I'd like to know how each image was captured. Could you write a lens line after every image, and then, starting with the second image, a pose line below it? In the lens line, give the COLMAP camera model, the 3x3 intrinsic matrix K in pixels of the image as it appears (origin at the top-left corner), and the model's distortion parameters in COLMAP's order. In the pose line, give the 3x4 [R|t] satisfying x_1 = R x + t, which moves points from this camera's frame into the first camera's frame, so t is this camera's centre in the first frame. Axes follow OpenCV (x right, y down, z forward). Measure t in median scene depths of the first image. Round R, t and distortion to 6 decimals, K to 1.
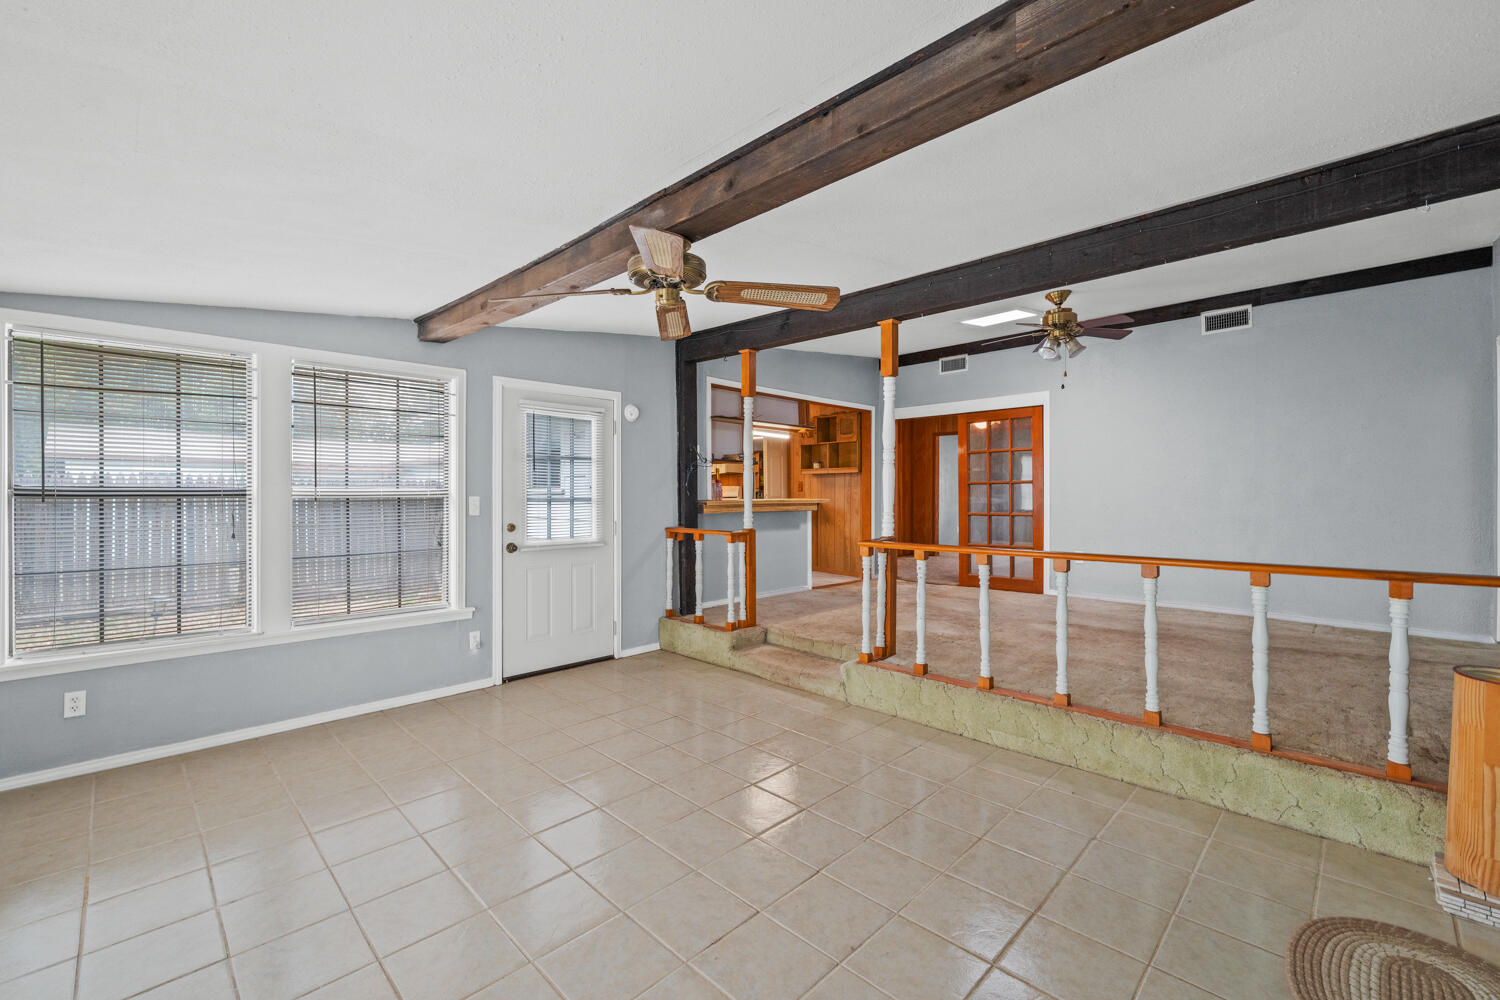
lens RADIAL K [[623.1, 0, 754.4], [0, 623.1, 497.4], [0, 0, 1]] dist [-0.003688, 0.001174]
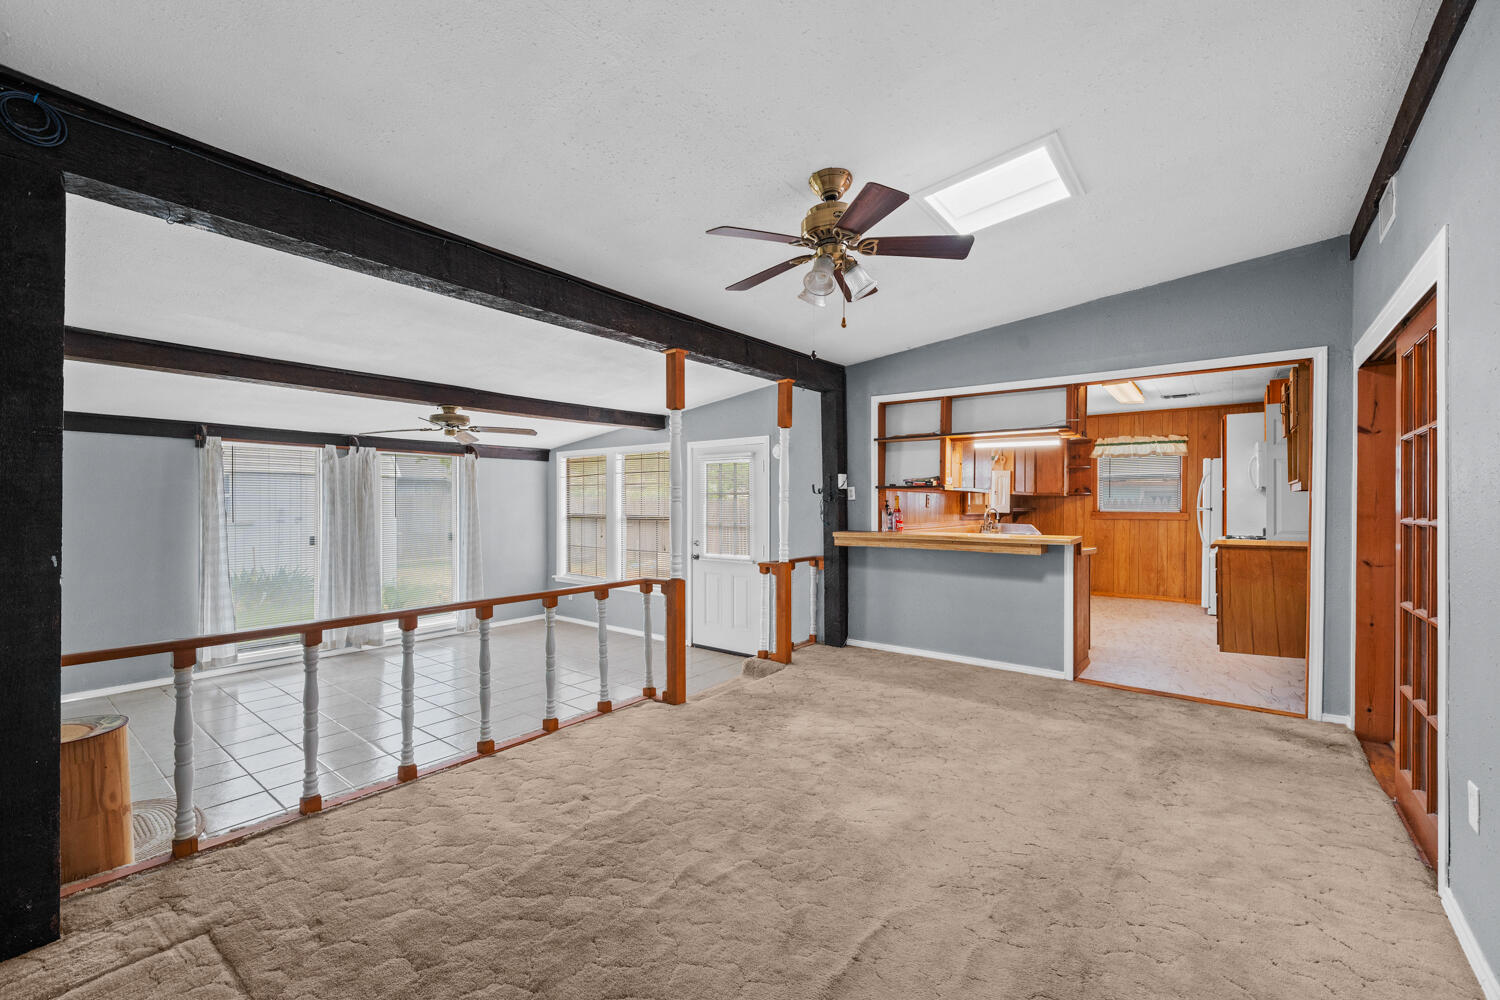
lens RADIAL K [[623.1, 0, 752.4], [0, 623.1, 499.8], [0, 0, 1]] dist [-0.003688, 0.001174]
pose [[0.123166, 0.002083, -0.992384, 0.889117], [-0.006650, 0.999977, 0.001273, -0.046529], [0.992364, 0.006442, 0.123177, 0.770731]]
